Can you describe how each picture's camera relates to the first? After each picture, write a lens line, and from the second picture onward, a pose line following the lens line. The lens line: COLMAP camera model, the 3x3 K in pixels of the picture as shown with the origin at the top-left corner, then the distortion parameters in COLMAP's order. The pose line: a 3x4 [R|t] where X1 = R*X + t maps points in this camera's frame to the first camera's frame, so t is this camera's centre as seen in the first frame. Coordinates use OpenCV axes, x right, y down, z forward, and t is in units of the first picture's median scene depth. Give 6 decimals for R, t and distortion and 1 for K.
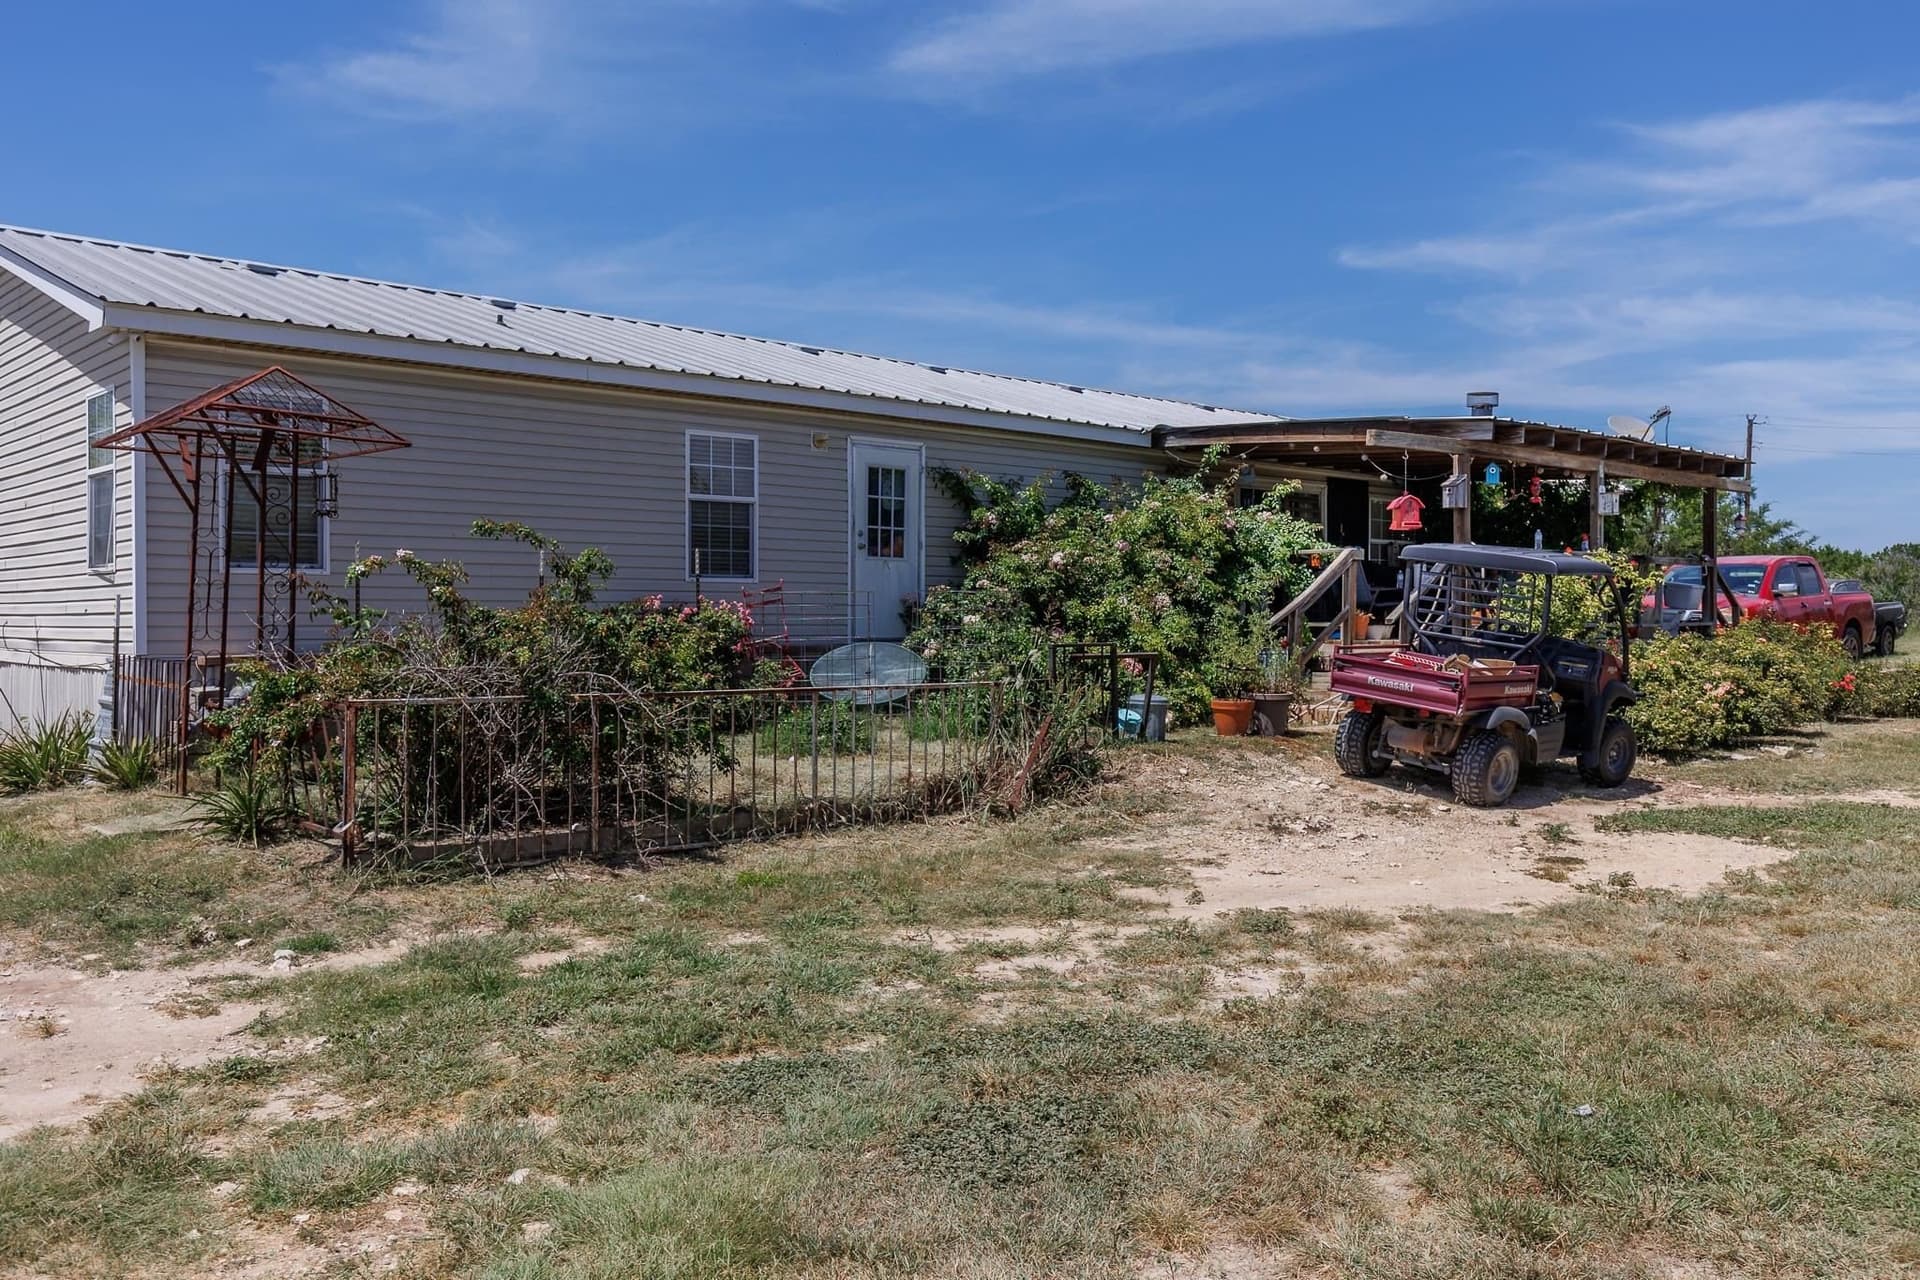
lens RADIAL K [[1649.3, 0, 960.0], [0, 1649.3, 640.0], [0, 0, 1]] dist [-0.012674, -0.024696]
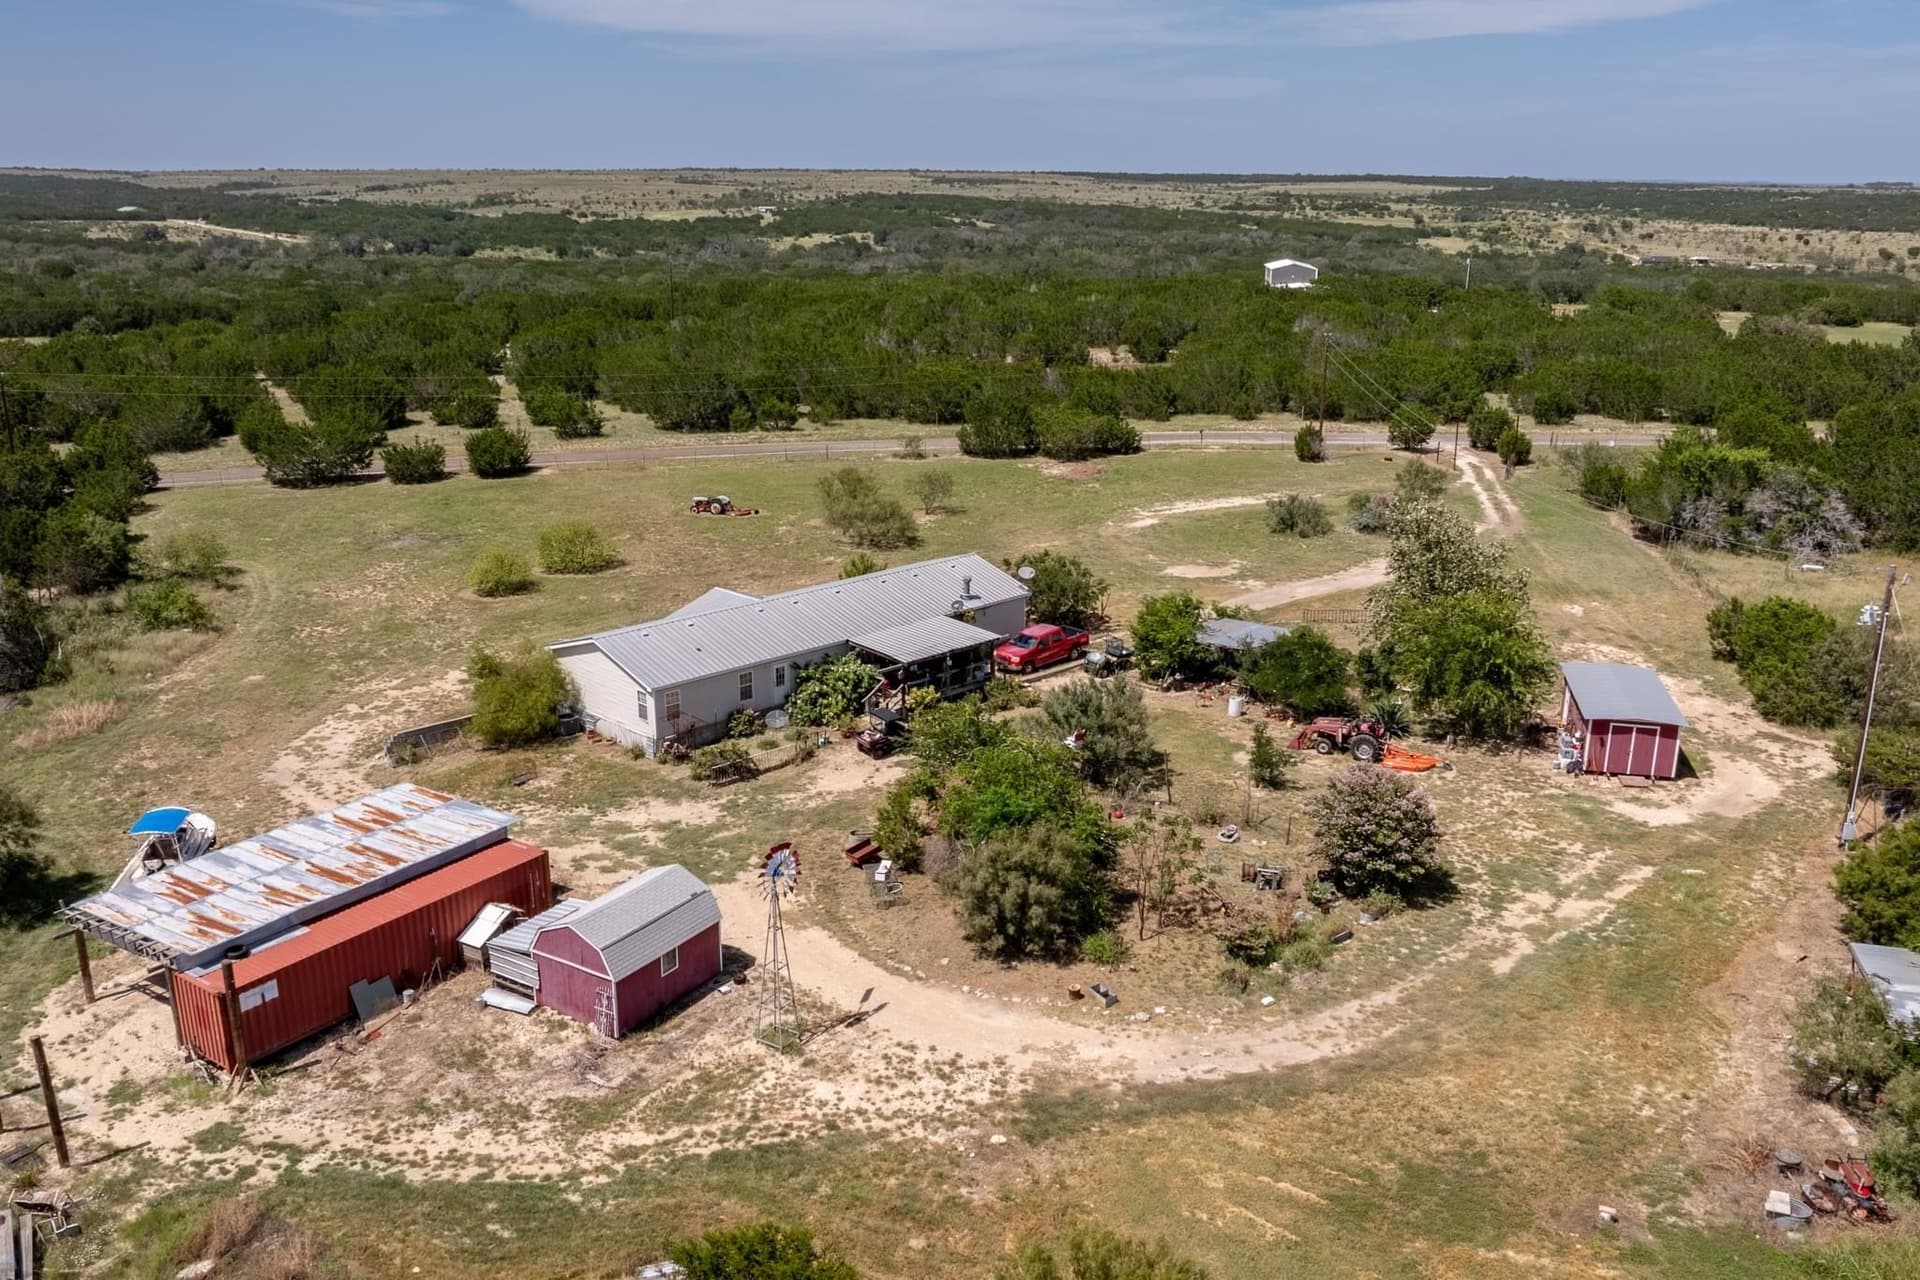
lens RADIAL K [[1649.3, 0, 960.0], [0, 1649.3, 640.0], [0, 0, 1]] dist [-0.012674, -0.024696]
pose [[0.999164, -0.016003, 0.037622, 0.354719], [0.006606, 0.971310, 0.237725, -1.579071], [-0.040347, -0.237278, 0.970604, -4.323341]]
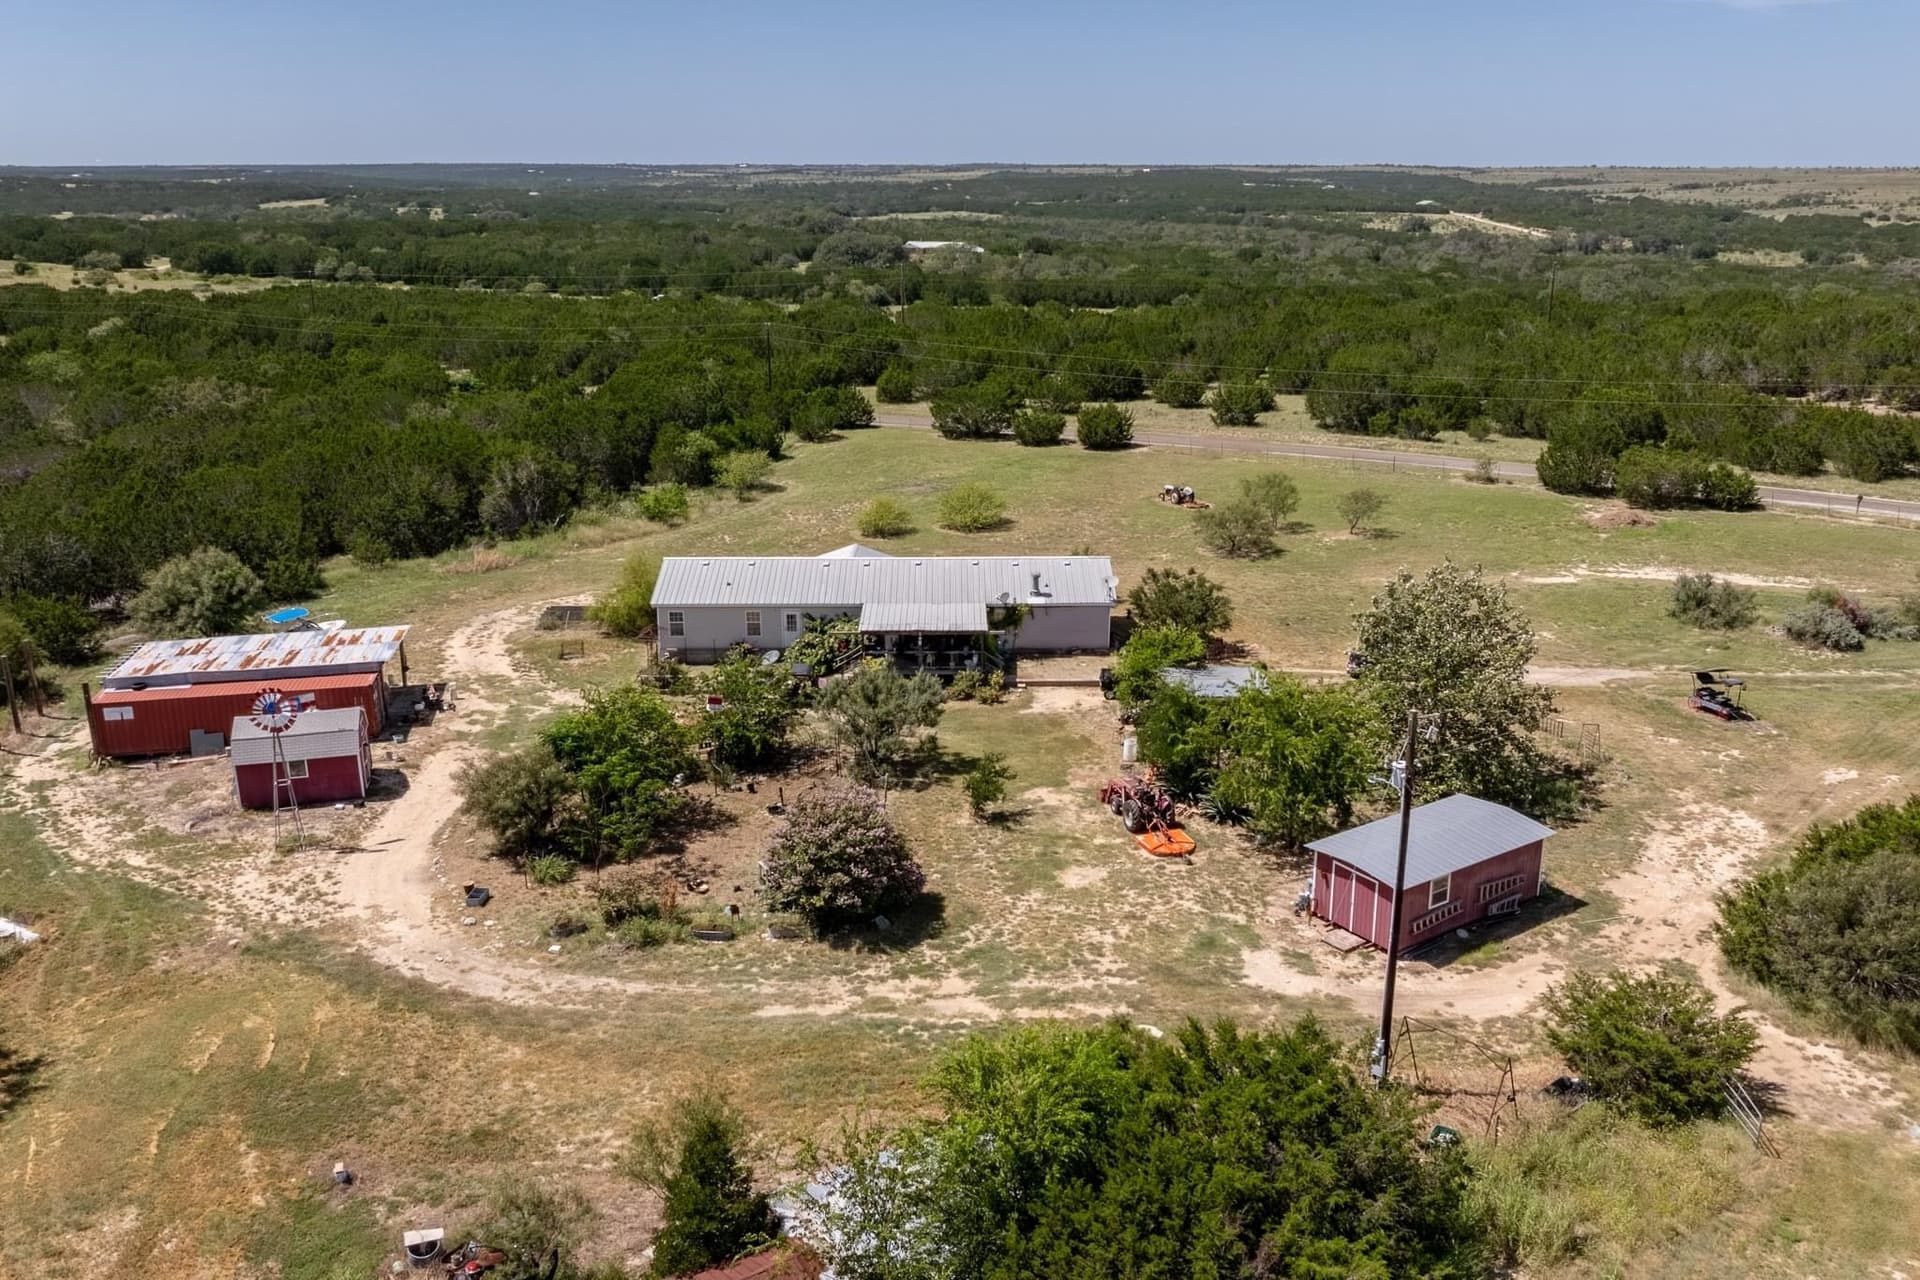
lens RADIAL K [[1649.3, 0, 960.0], [0, 1649.3, 640.0], [0, 0, 1]] dist [-0.012674, -0.024696]
pose [[0.728001, 0.177270, -0.662261, 4.647578], [-0.015437, 0.969986, 0.242671, -1.585637], [0.685402, -0.166441, 0.708887, -2.838601]]
